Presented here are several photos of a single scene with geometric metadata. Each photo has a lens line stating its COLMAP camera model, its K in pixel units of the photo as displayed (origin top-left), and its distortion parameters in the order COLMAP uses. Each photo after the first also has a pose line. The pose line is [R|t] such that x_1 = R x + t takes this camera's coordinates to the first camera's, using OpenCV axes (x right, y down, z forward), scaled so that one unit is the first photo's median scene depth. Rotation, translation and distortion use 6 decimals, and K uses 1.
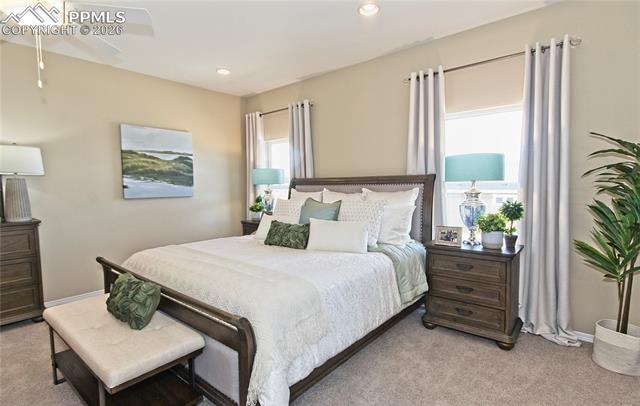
lens RADIAL K [[317.5, 0, 320.0], [0, 317.5, 203.0], [0, 0, 1]] dist [-0.000833, -0.000038]
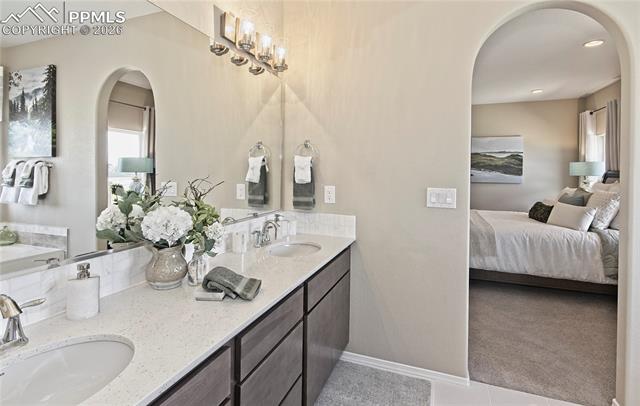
lens RADIAL K [[317.5, 0, 320.0], [0, 317.5, 203.0], [0, 0, 1]] dist [-0.000833, -0.000038]
pose [[0.339842, 0.104873, -0.934617, 0.634161], [-0.071140, 0.993783, 0.085645, 0.008692], [0.937788, 0.037383, 0.345190, -0.293308]]
